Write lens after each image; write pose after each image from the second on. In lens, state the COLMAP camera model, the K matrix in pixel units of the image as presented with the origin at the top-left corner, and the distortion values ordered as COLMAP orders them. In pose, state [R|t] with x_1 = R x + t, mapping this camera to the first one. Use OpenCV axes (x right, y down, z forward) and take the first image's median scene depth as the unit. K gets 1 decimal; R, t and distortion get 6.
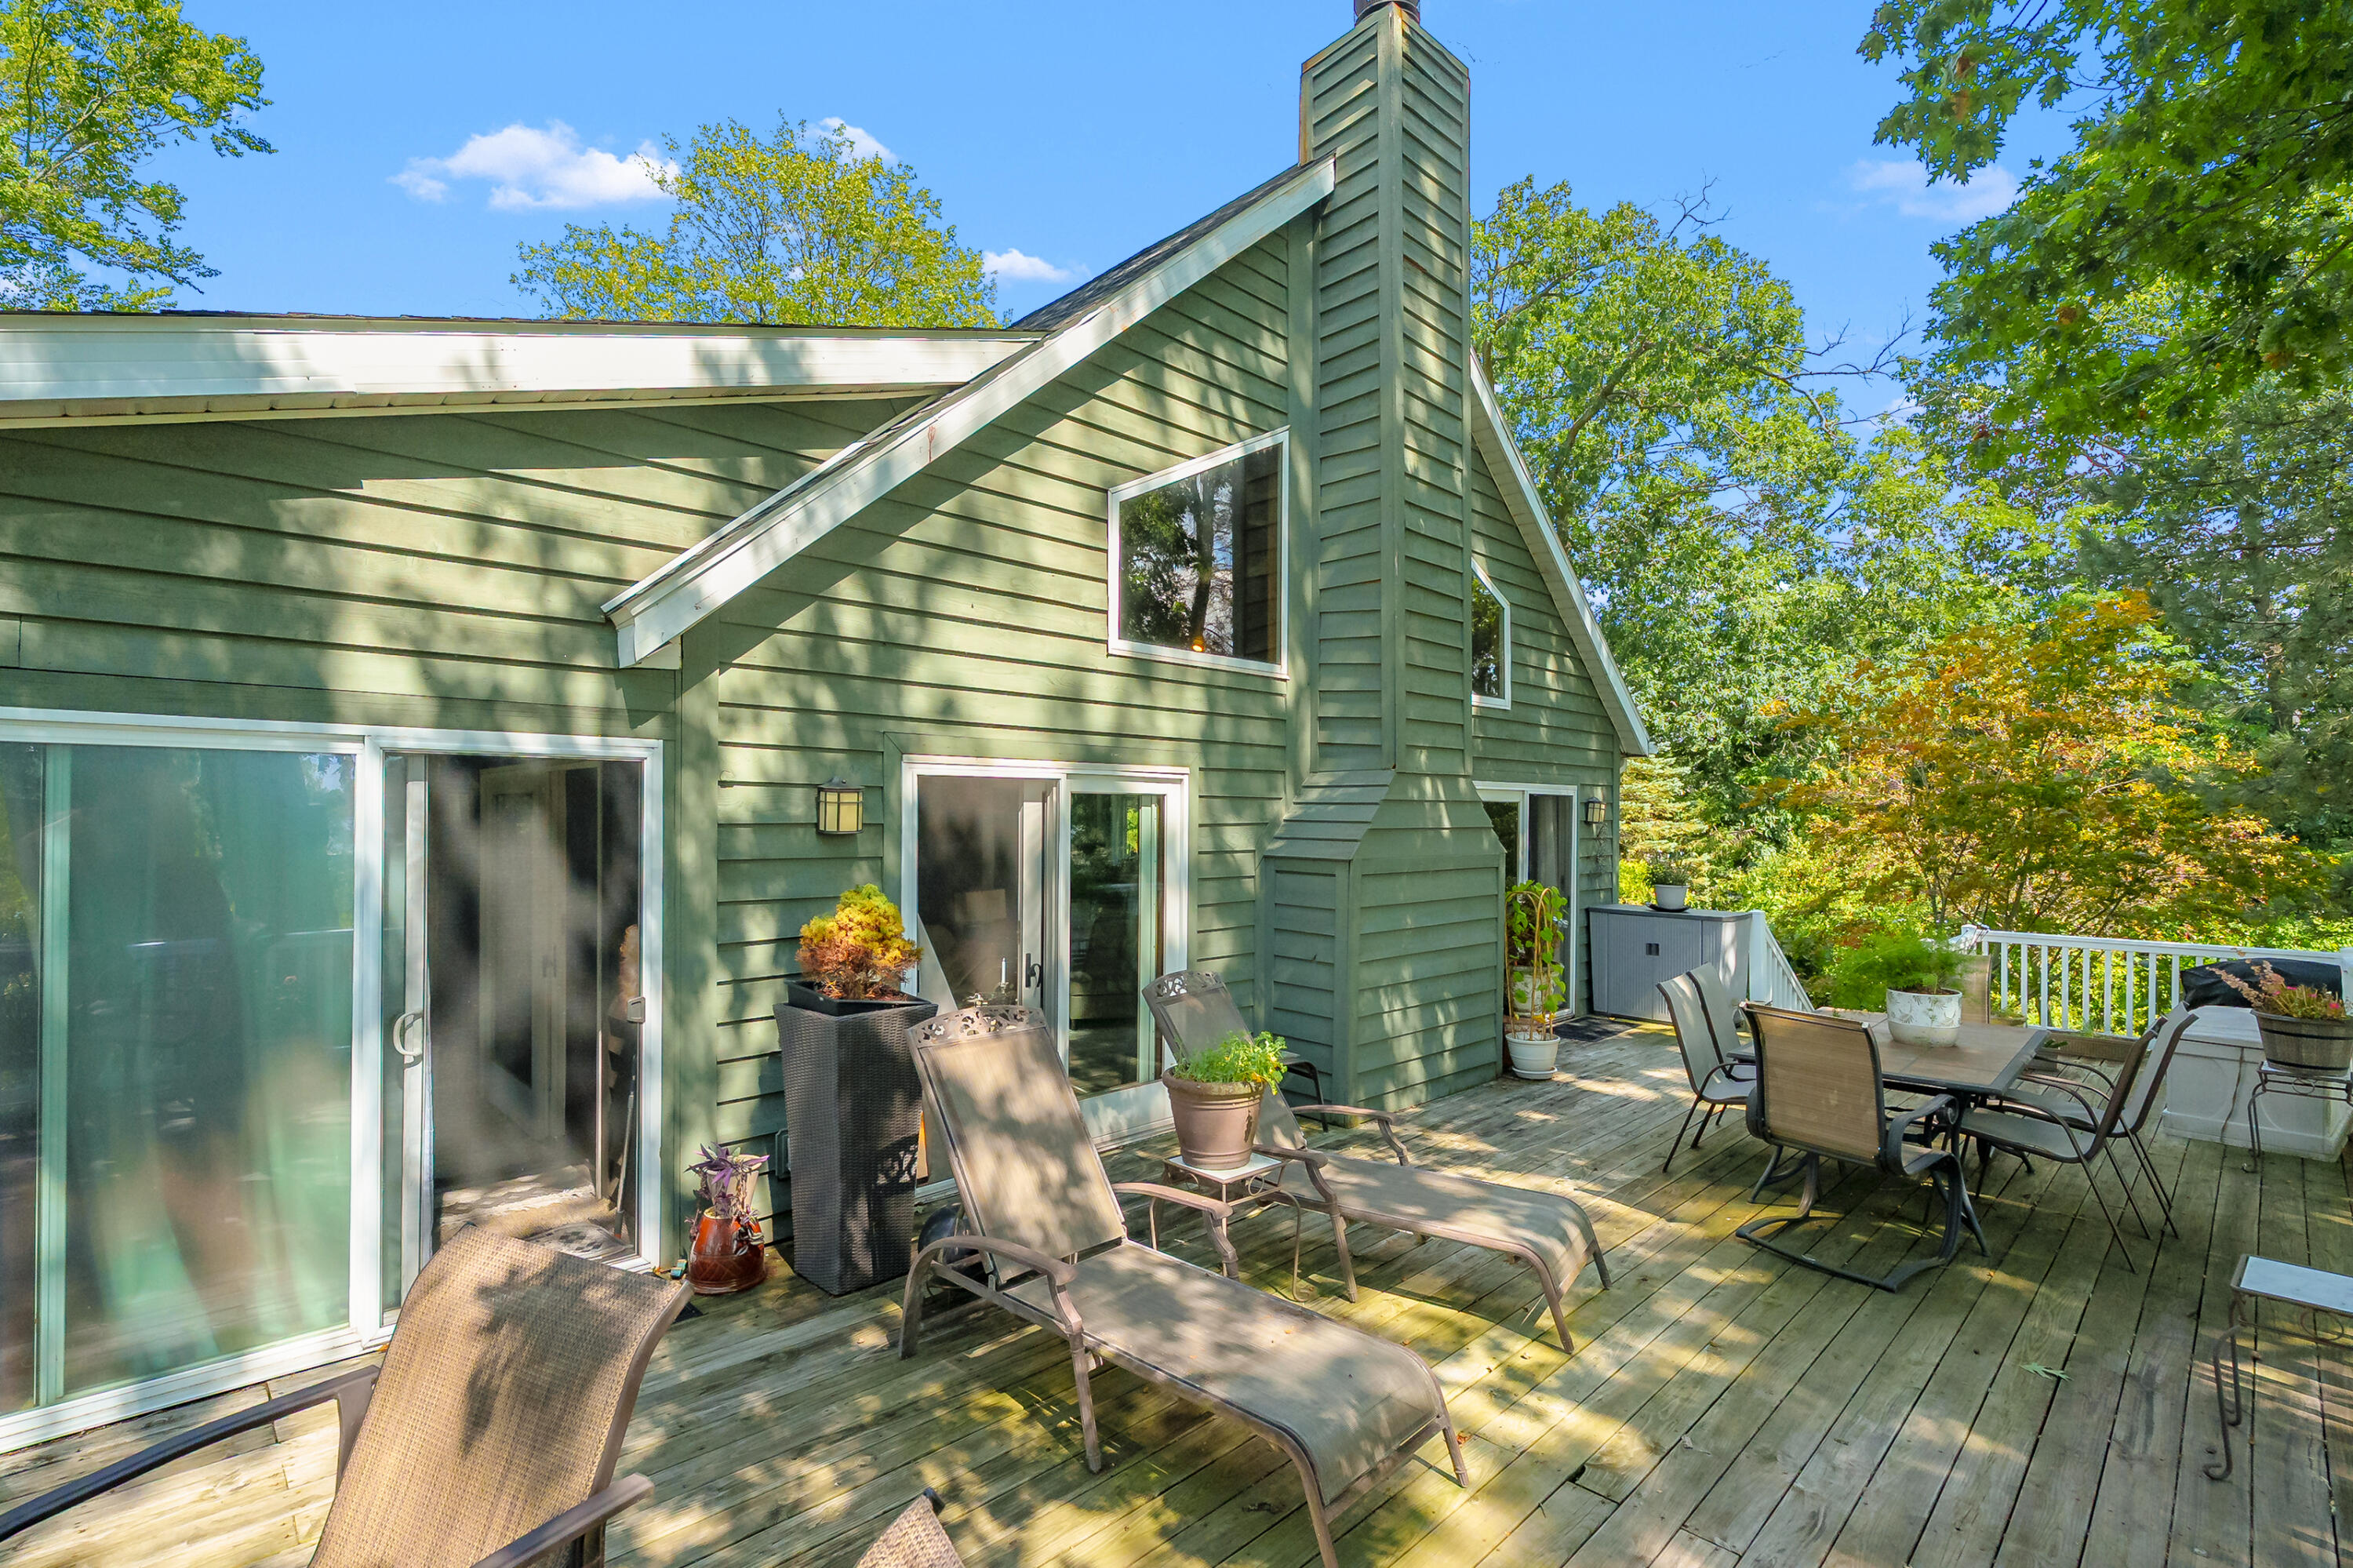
lens RADIAL K [[1060.2, 0, 1180.0], [0, 1060.2, 794.7], [0, 0, 1]] dist [-0.005478, 0.000174]
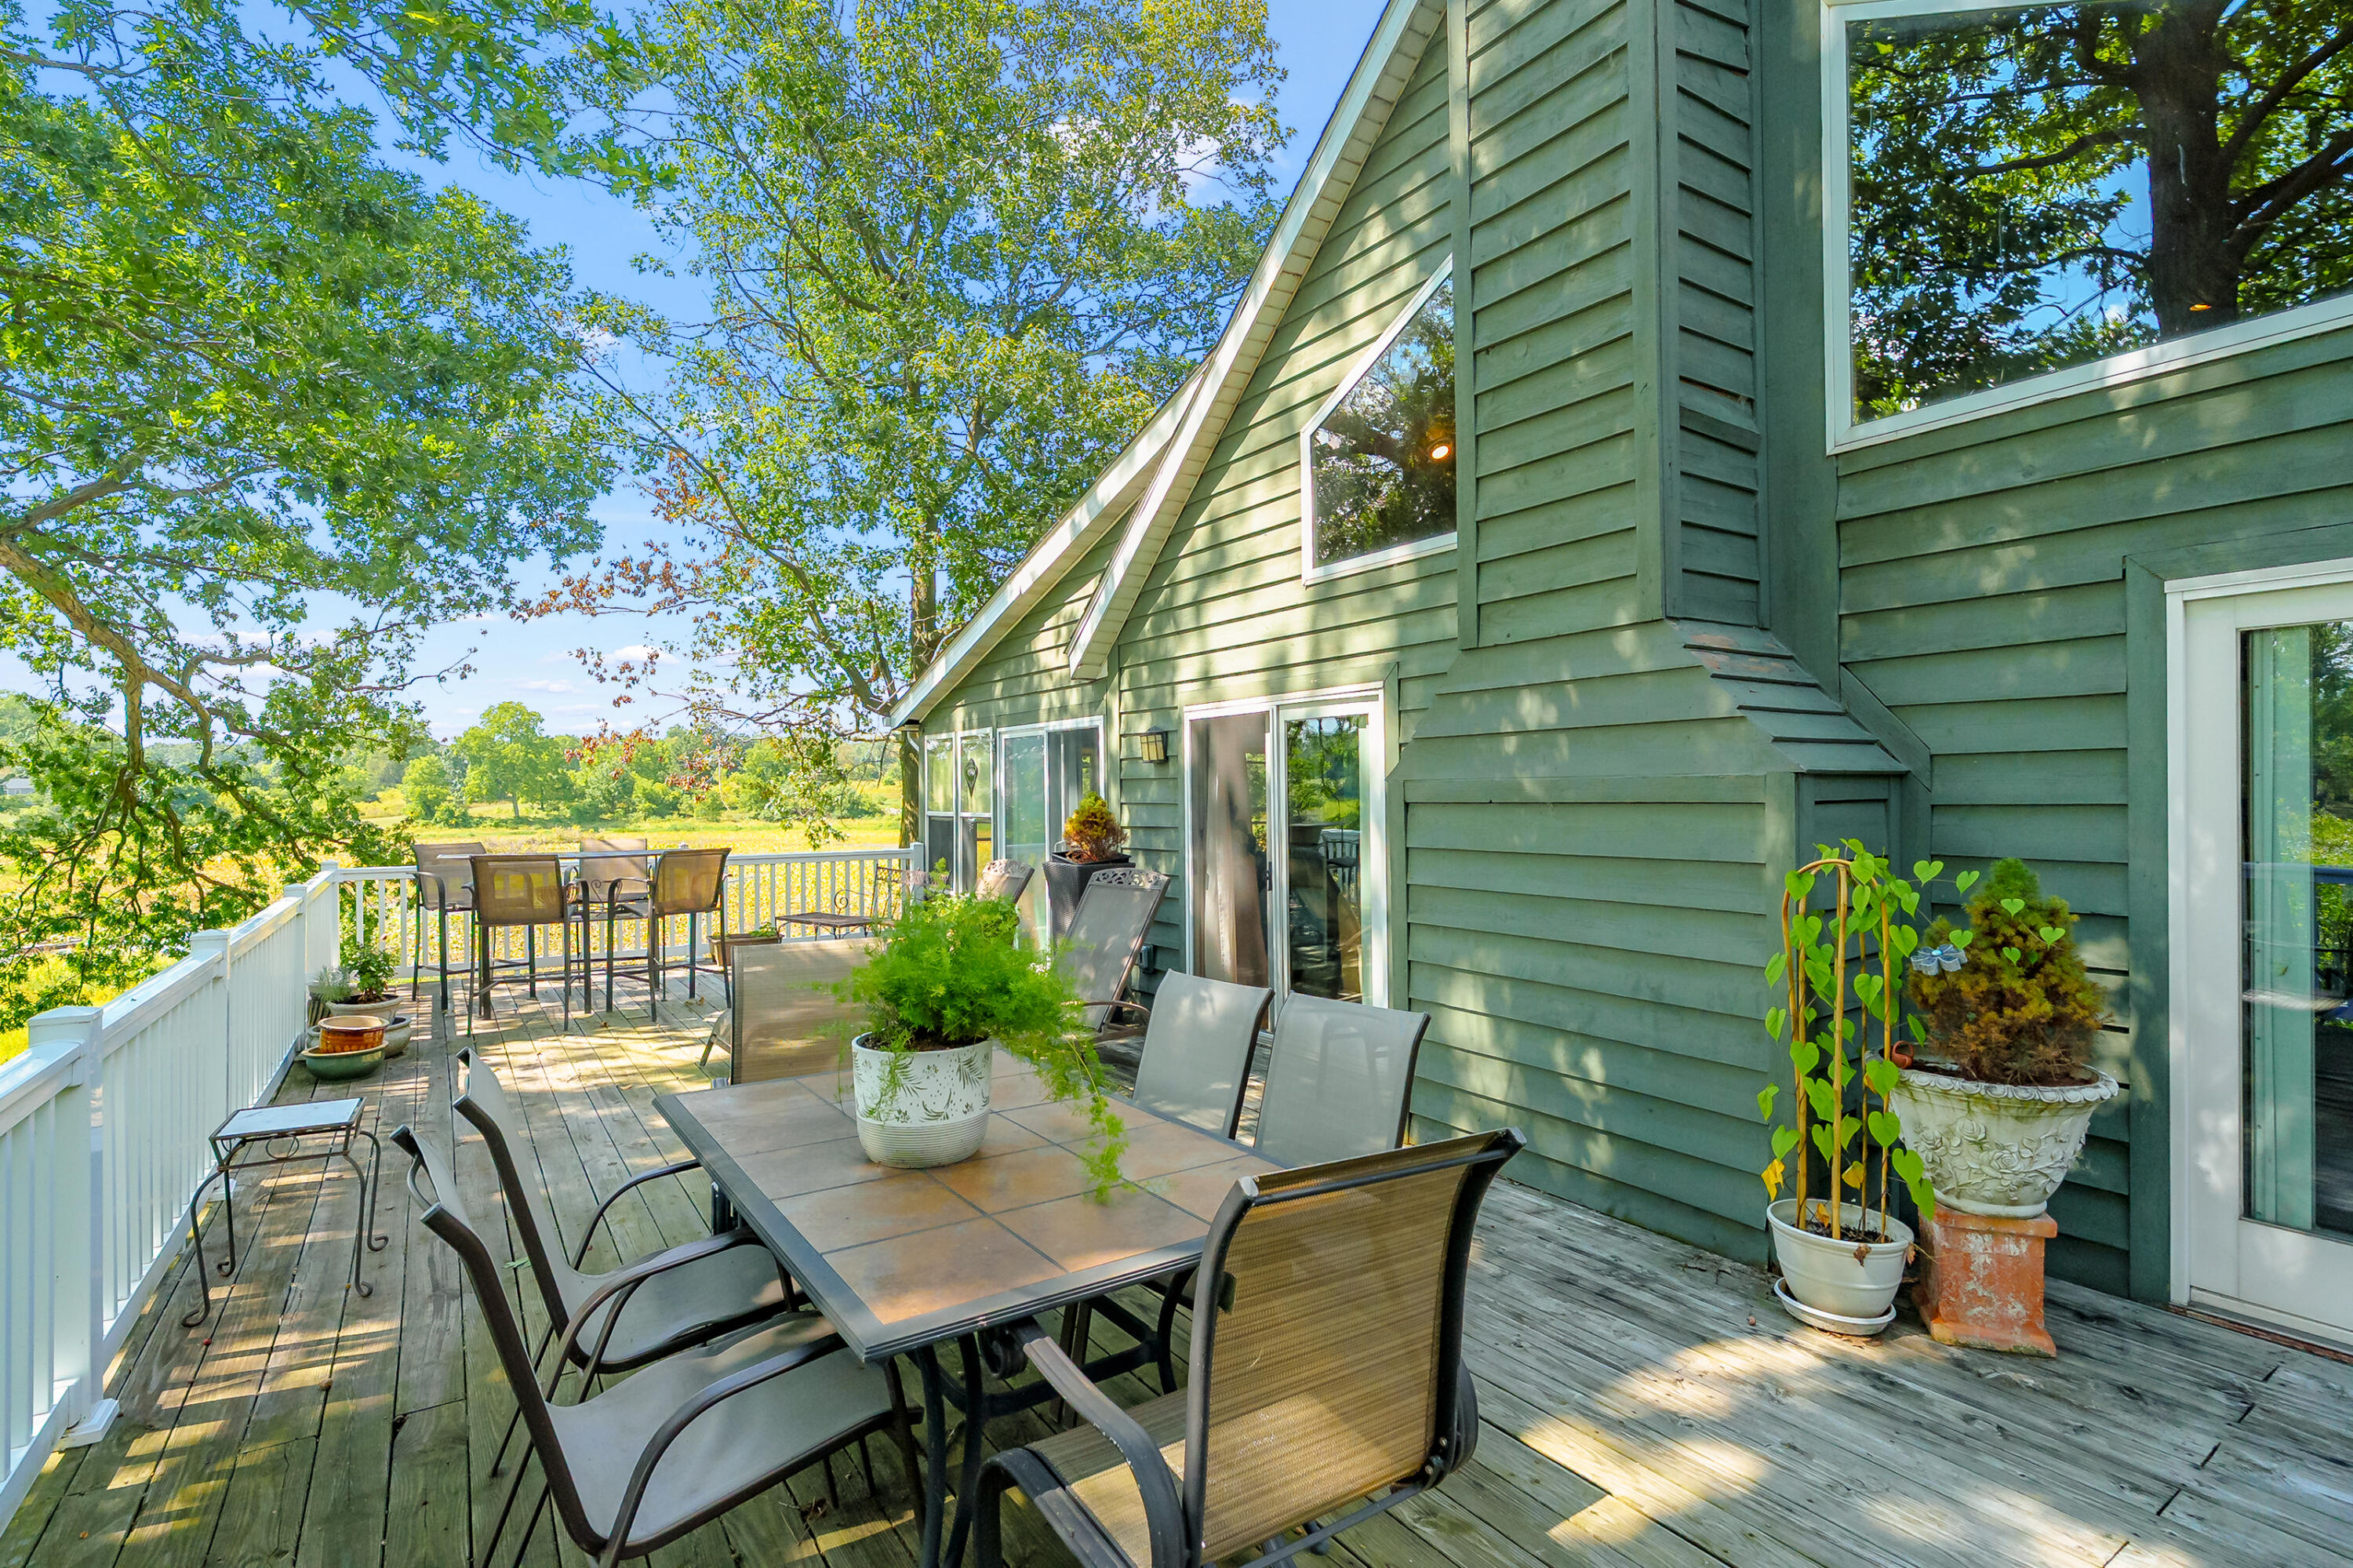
lens RADIAL K [[1089.5, 0, 1193.2], [0, 1089.5, 790.6], [0, 0, 1]] dist [-0.001798, -0.000817]
pose [[-0.173186, 0.003110, -0.984884, 1.155371], [0.034618, 0.999396, -0.002932, 0.078060], [0.984281, -0.034603, -0.173189, 1.214974]]
